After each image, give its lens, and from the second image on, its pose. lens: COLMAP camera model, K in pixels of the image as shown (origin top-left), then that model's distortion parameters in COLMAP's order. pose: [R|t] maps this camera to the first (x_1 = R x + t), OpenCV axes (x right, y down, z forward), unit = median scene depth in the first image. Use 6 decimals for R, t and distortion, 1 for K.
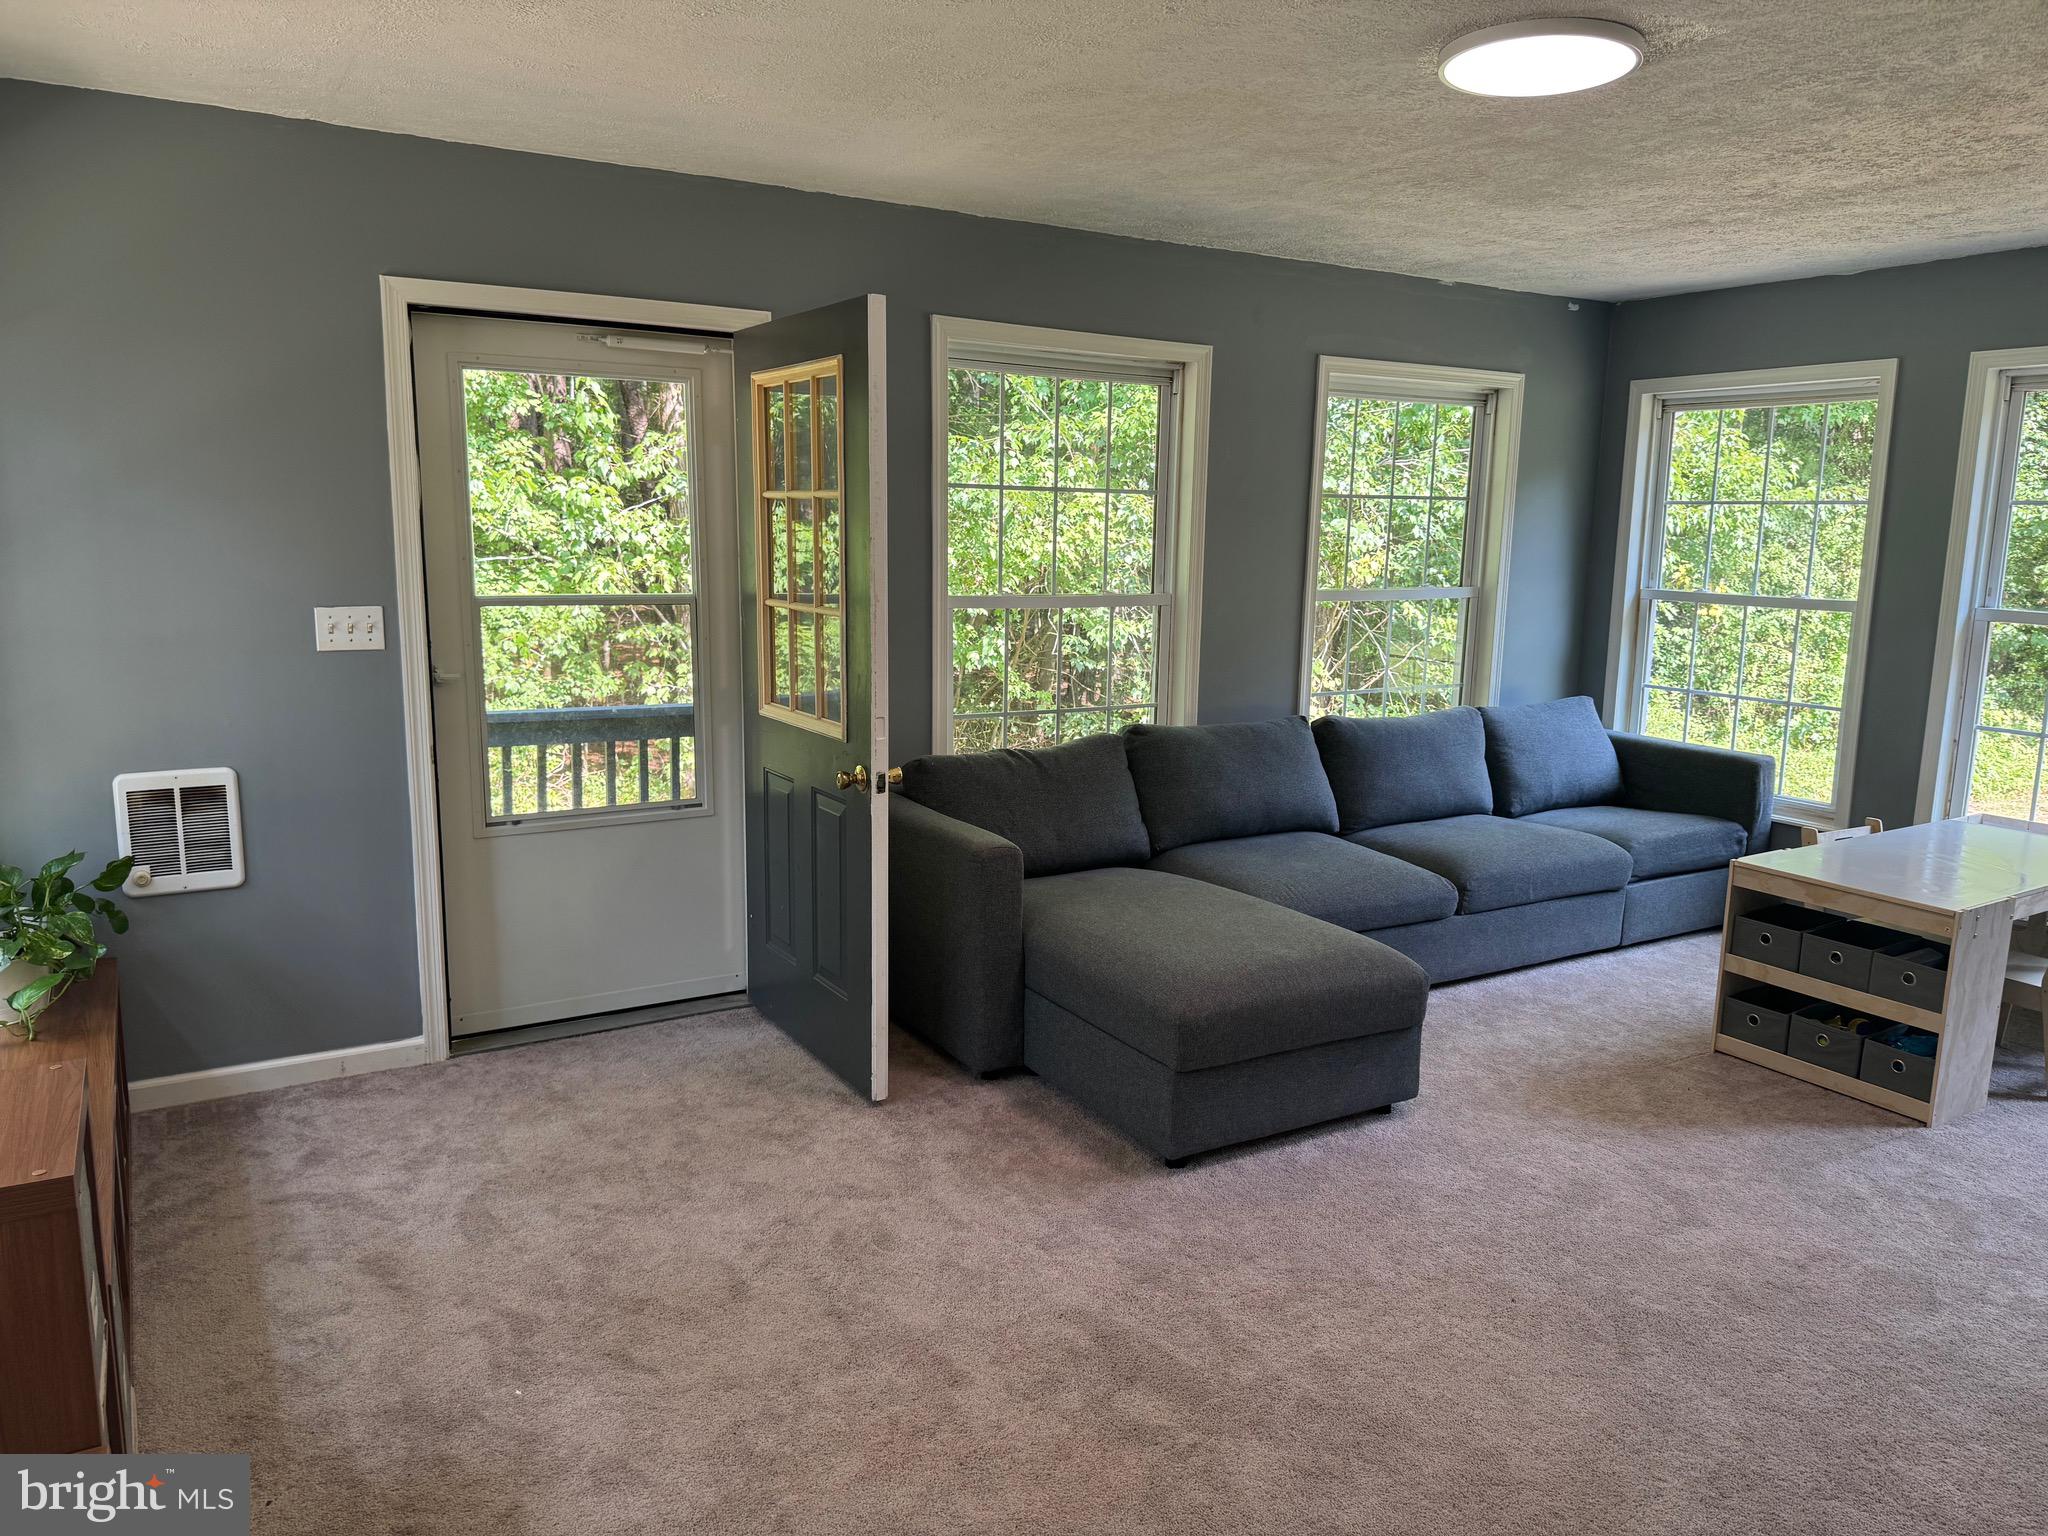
lens RADIAL K [[1436.1, 0, 1024.0], [0, 1436.1, 768.0], [0, 0, 1]] dist [0.158363, -0.205200]
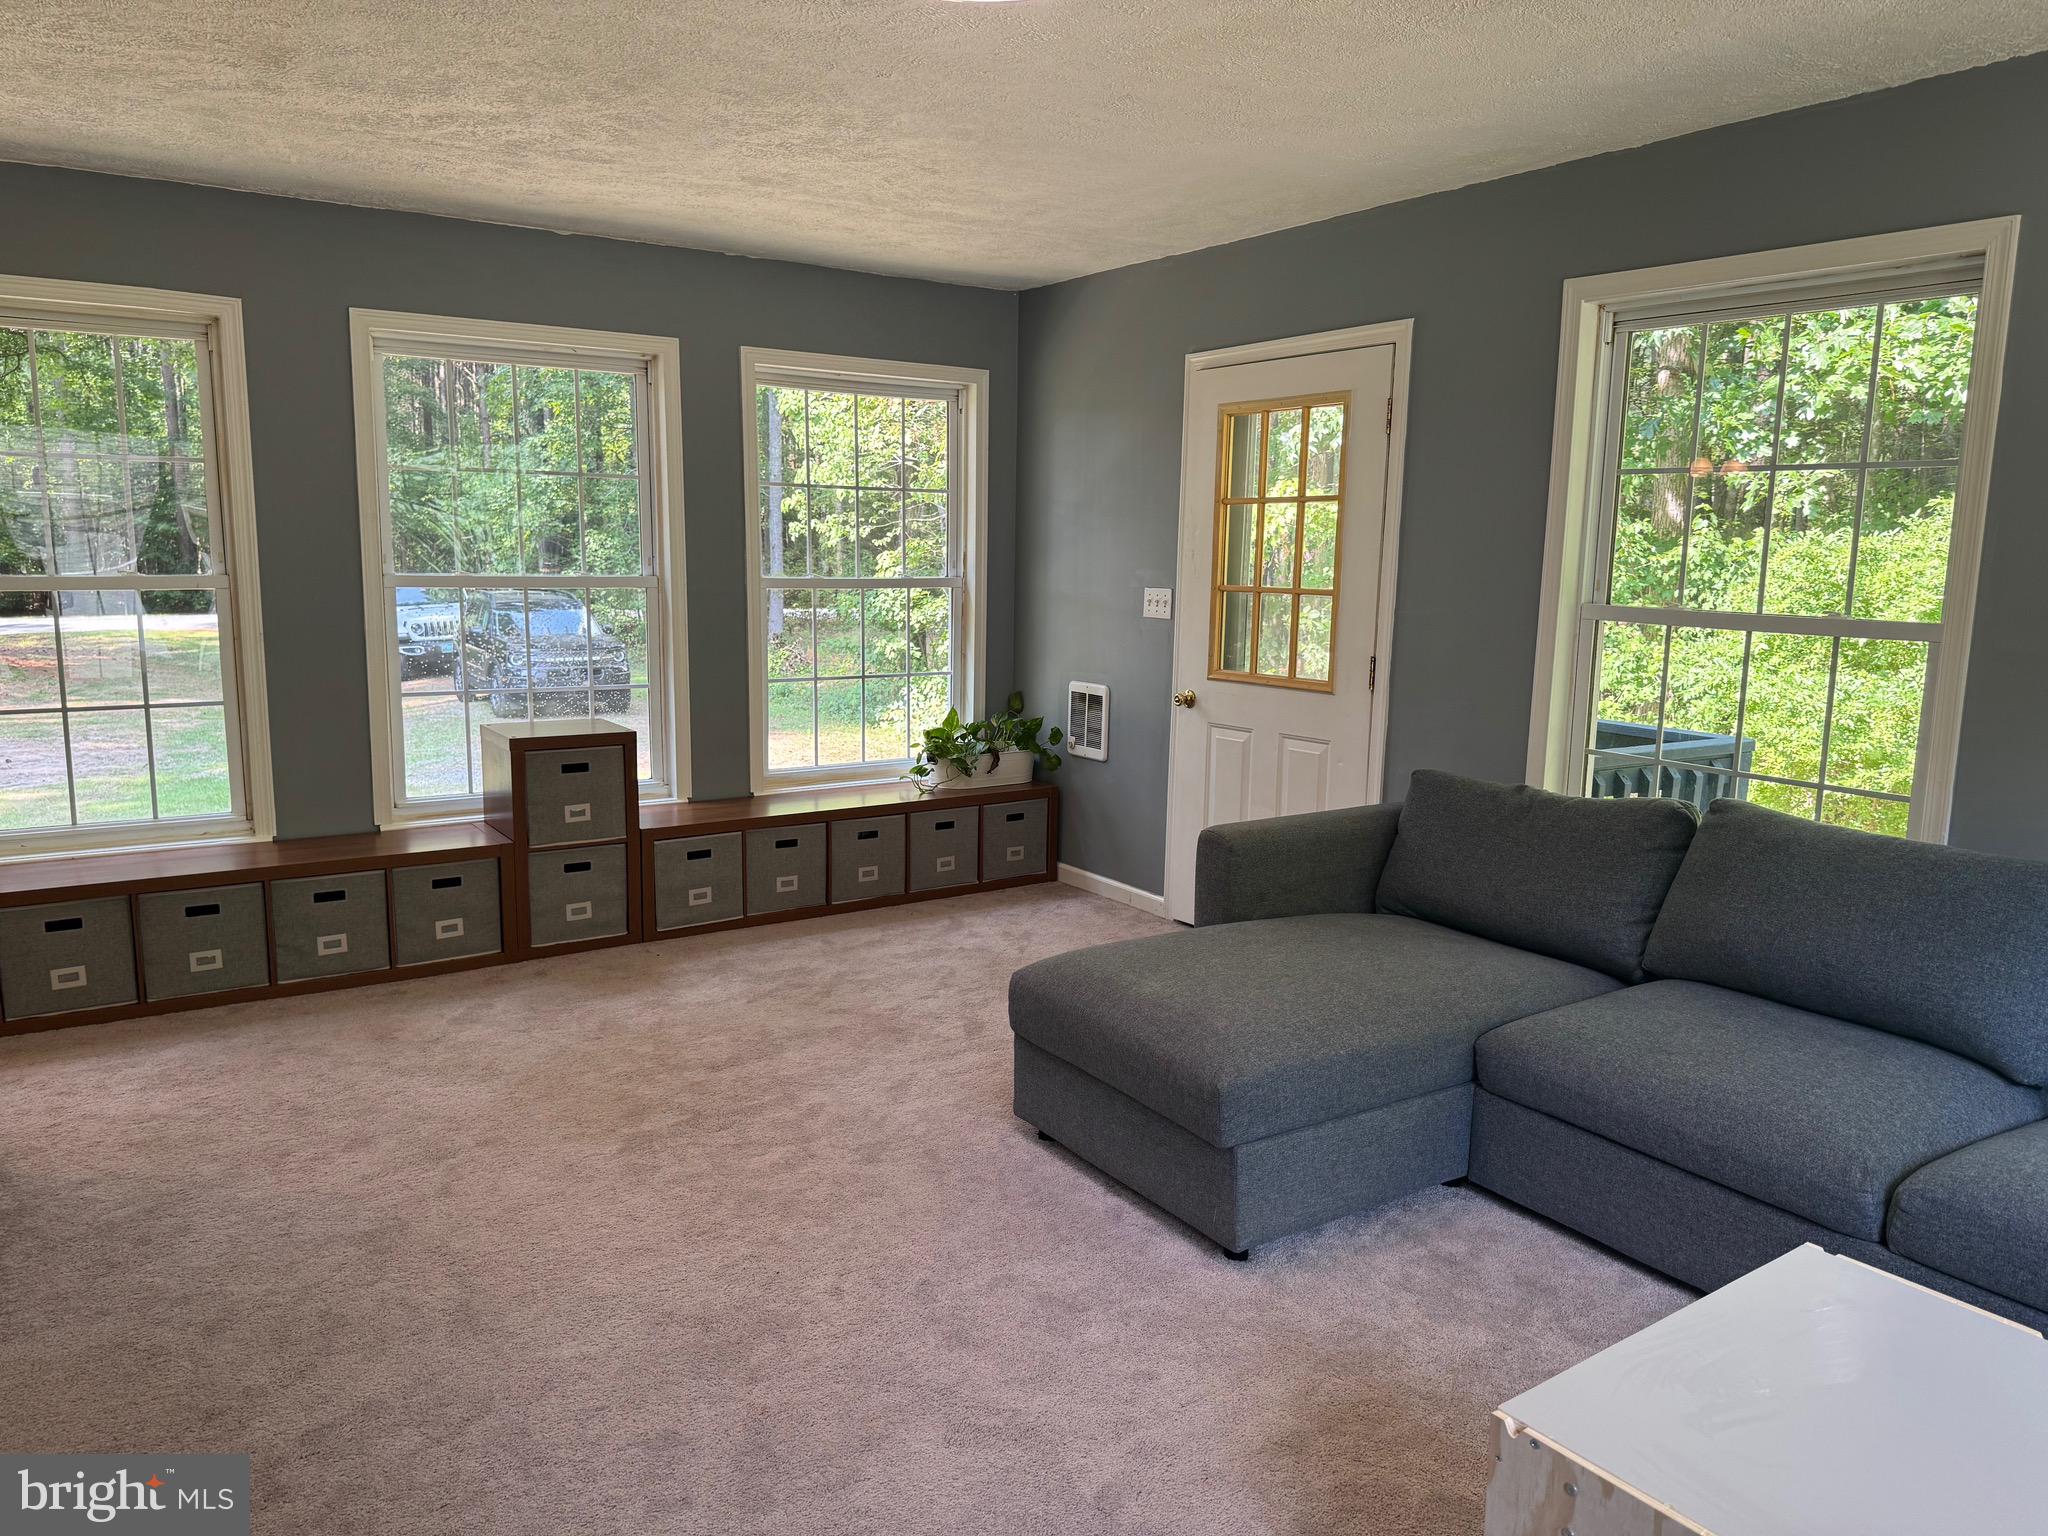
lens RADIAL K [[1436.1, 0, 1024.0], [0, 1436.1, 768.0], [0, 0, 1]] dist [0.158363, -0.205200]
pose [[0.090493, 0.161547, -0.982707, 1.103804], [-0.191404, 0.971181, 0.142027, -0.130861], [0.977331, 0.175242, 0.118805, 0.822416]]
